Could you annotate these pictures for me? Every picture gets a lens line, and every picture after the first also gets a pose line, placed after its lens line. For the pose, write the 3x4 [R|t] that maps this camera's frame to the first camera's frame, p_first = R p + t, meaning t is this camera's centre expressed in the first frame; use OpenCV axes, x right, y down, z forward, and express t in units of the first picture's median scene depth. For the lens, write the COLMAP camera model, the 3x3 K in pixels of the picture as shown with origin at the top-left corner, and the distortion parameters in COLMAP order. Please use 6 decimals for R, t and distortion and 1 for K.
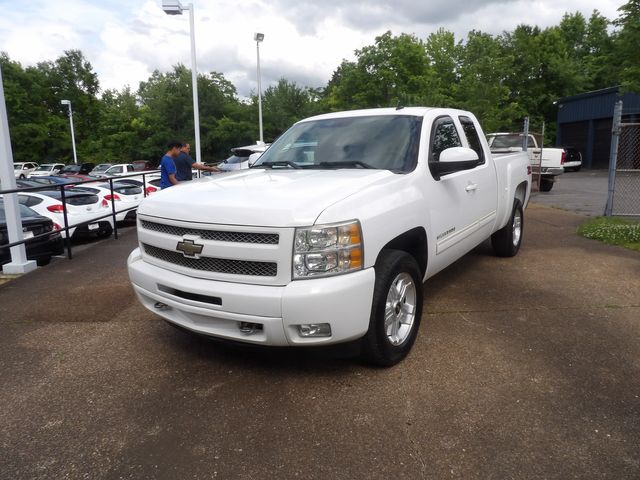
lens RADIAL K [[450.3, 0, 326.5], [0, 450.3, 237.3], [0, 0, 1]] dist [-0.013648, 0.021964]
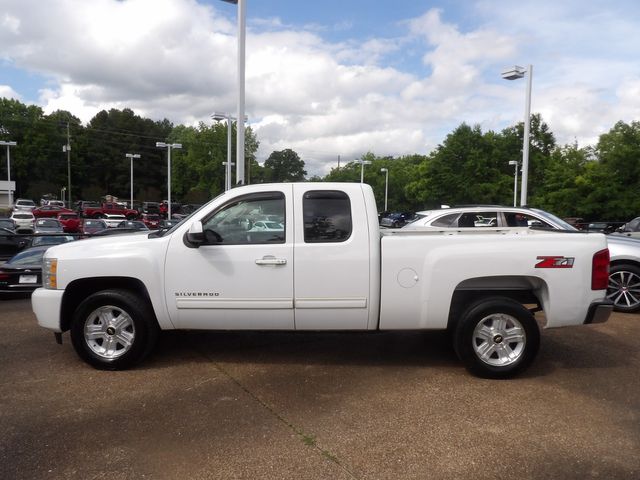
lens RADIAL K [[450.3, 0, 322.2], [0, 450.3, 243.8], [0, 0, 1]] dist [-0.013648, 0.021964]
pose [[0.535786, 0.095007, -0.838992, 1.408167], [-0.182693, 0.983156, -0.005337, -0.189629], [0.824352, 0.156137, 0.544118, 0.629447]]
